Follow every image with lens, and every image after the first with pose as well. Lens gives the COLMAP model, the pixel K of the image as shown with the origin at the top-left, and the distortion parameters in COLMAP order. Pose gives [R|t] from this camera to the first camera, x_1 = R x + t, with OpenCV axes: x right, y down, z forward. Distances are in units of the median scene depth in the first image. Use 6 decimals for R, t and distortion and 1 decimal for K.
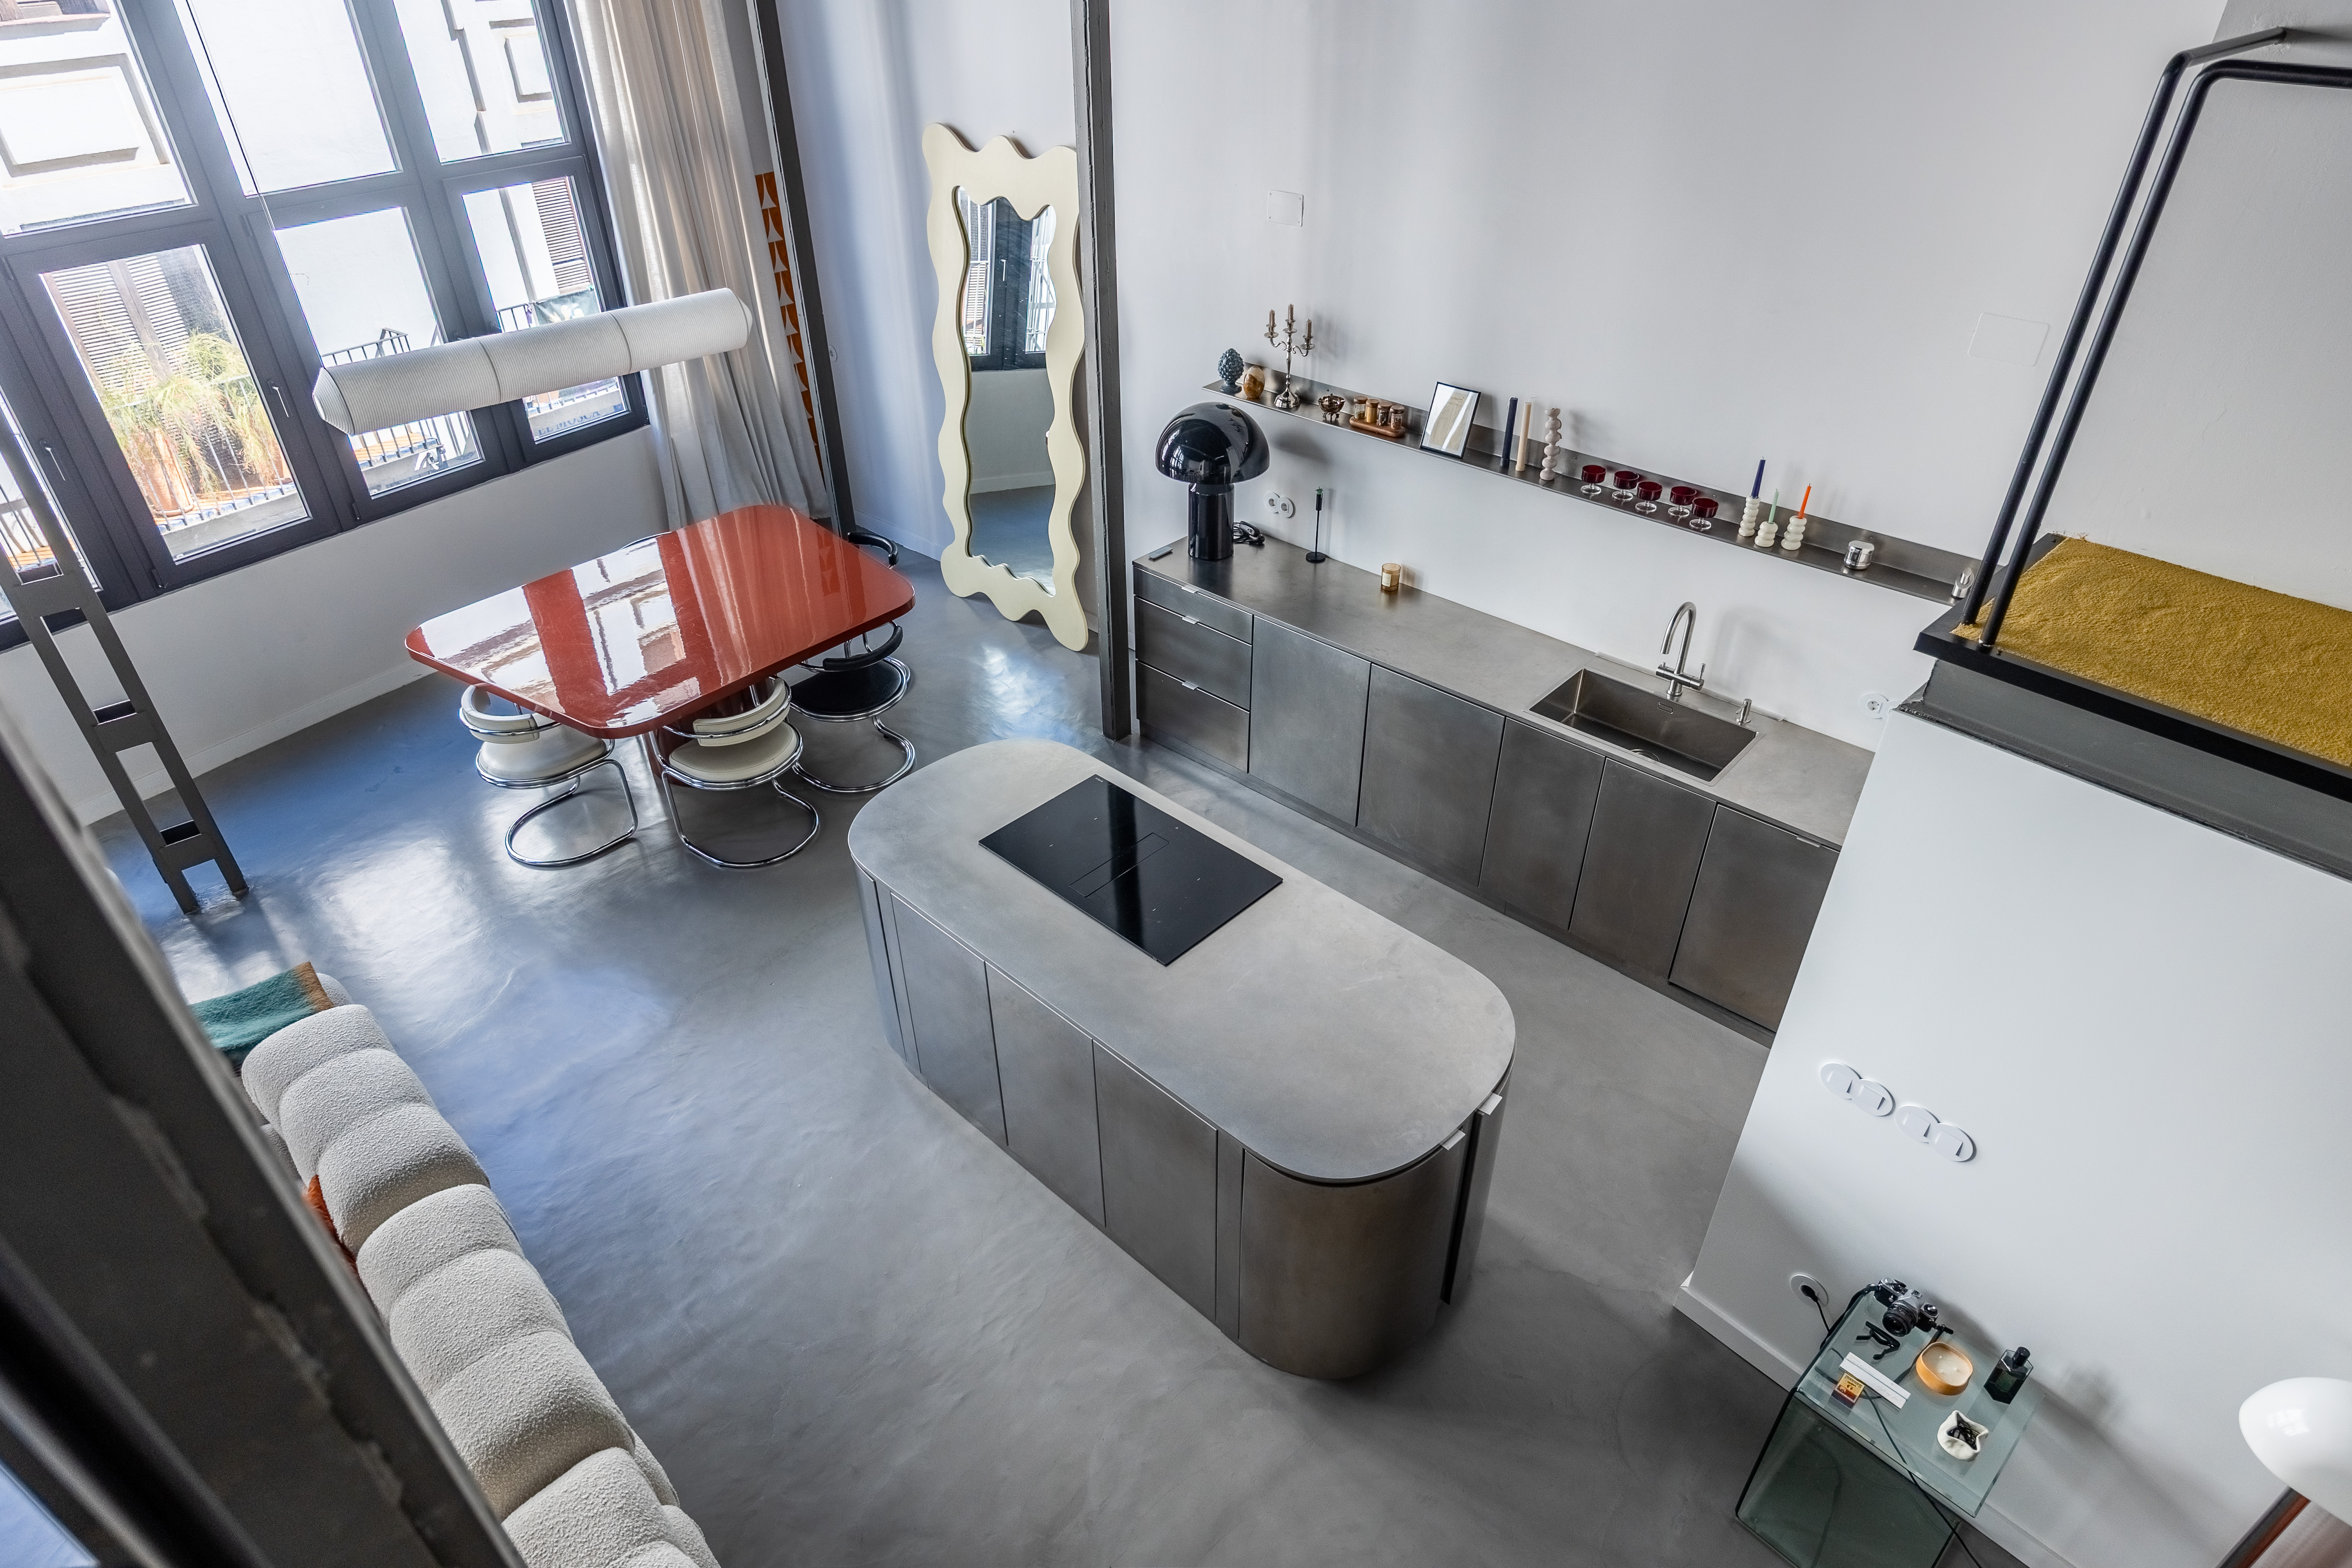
lens RADIAL K [[1278.3, 0, 1228.7], [0, 1278.3, 774.7], [0, 0, 1]] dist [-0.000795, 0.000020]
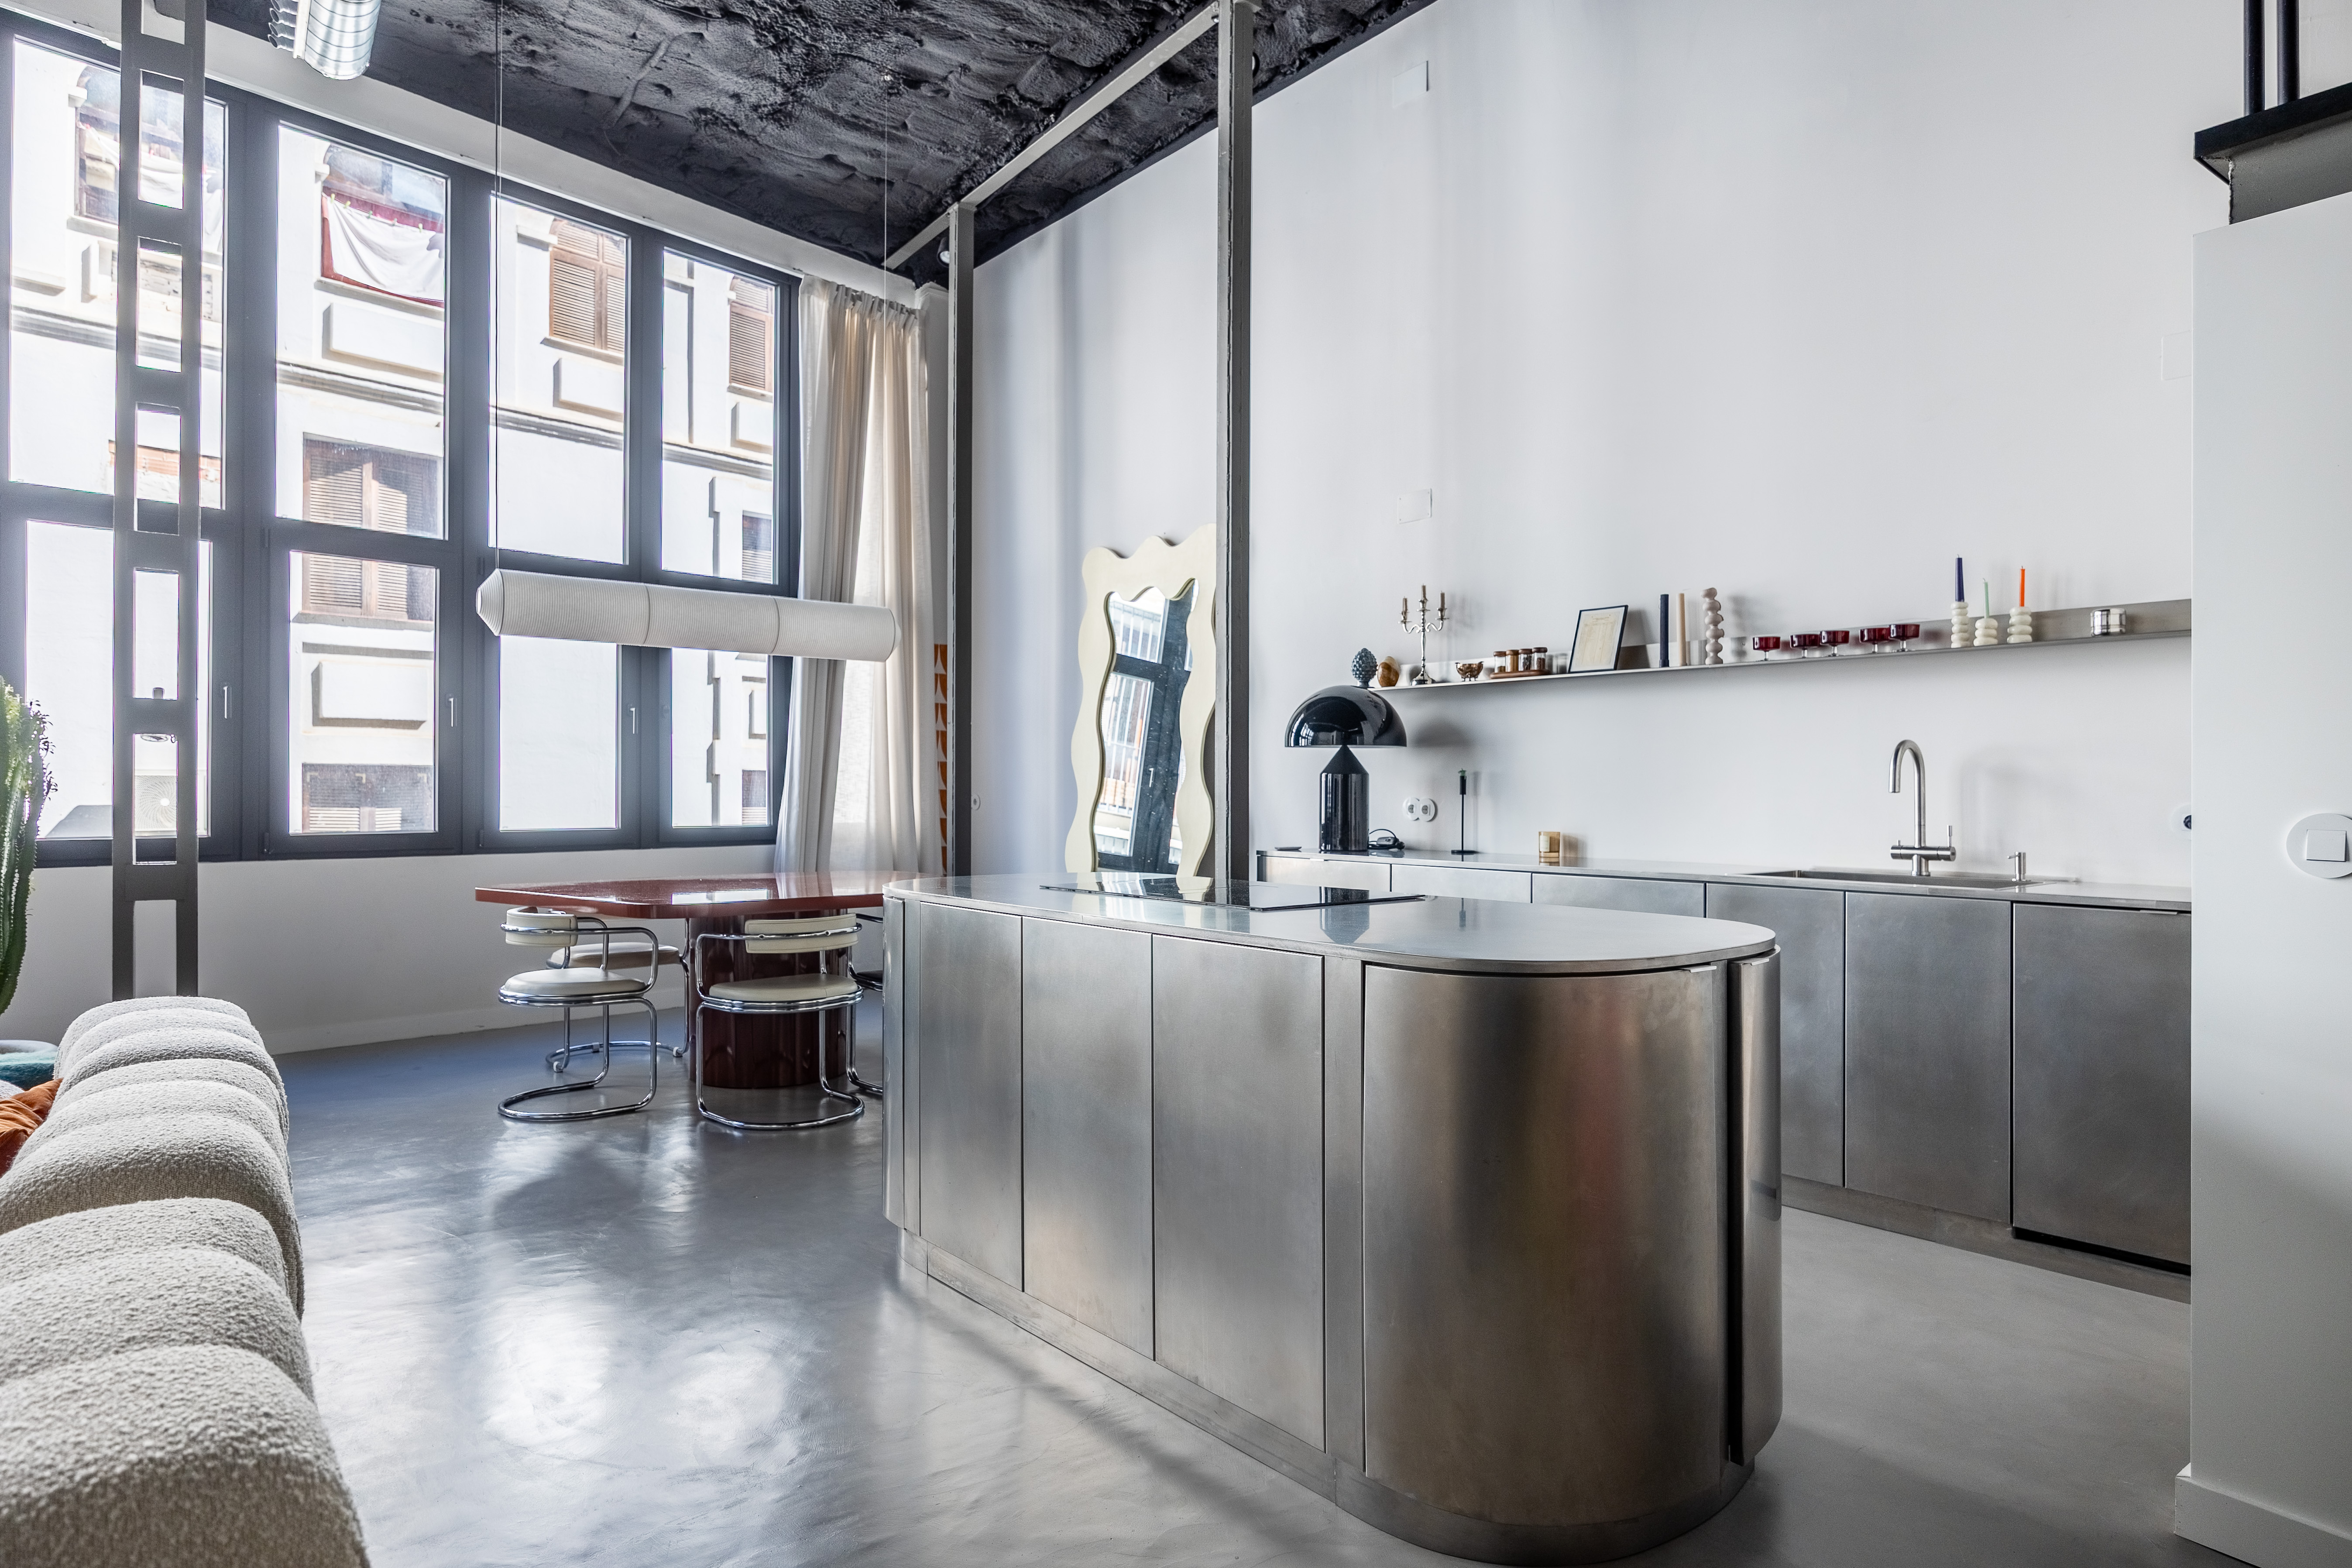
lens RADIAL K [[1340.2, 0, 1211.6], [0, 1340.2, 790.0], [0, 0, 1]] dist [0.000514, -0.000087]
pose [[0.991448, -0.012569, -0.129896, 0.018017], [-0.061899, 0.830975, -0.552855, 0.335486], [0.114889, 0.556168, 0.823091, 0.203094]]
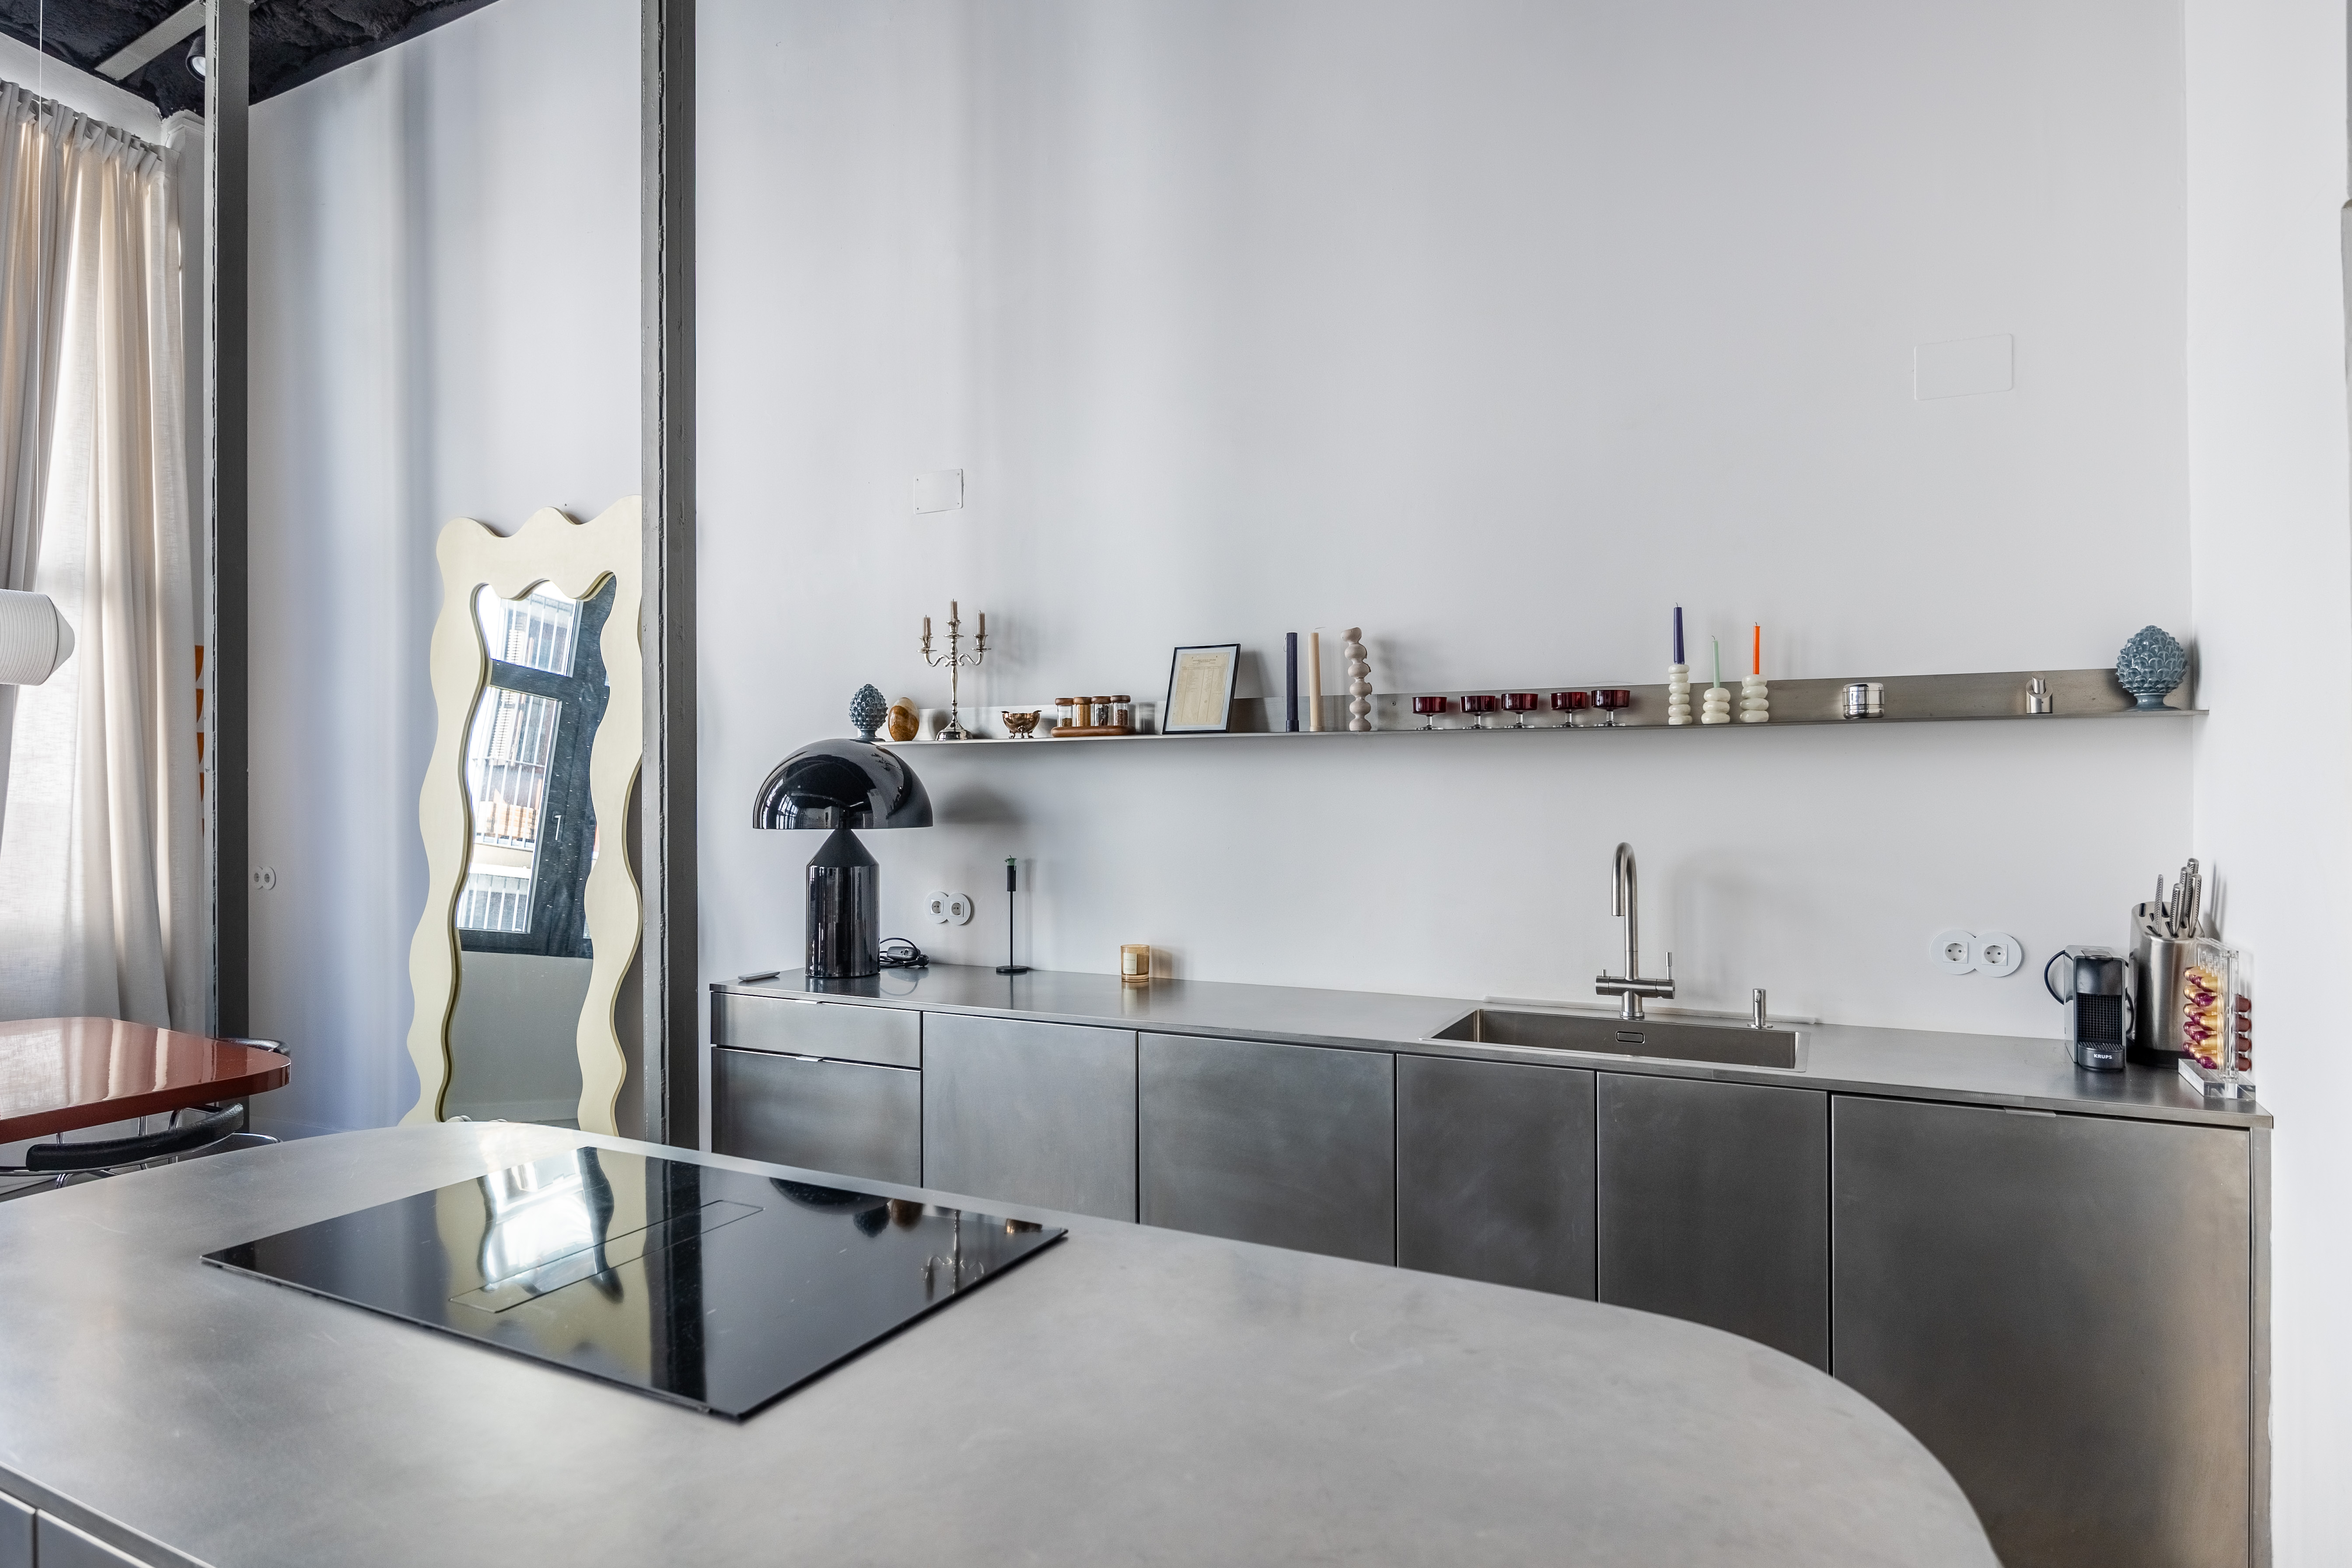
lens RADIAL K [[1326.8, 0, 1197.1], [0, 1326.8, 780.0], [0, 0, 1]] dist [-0.001014, -0.000104]
pose [[0.965508, -0.020124, 0.259593, -0.014130], [0.161512, 0.828299, -0.536503, 0.132107], [-0.204224, 0.559925, 0.802980, 0.410535]]
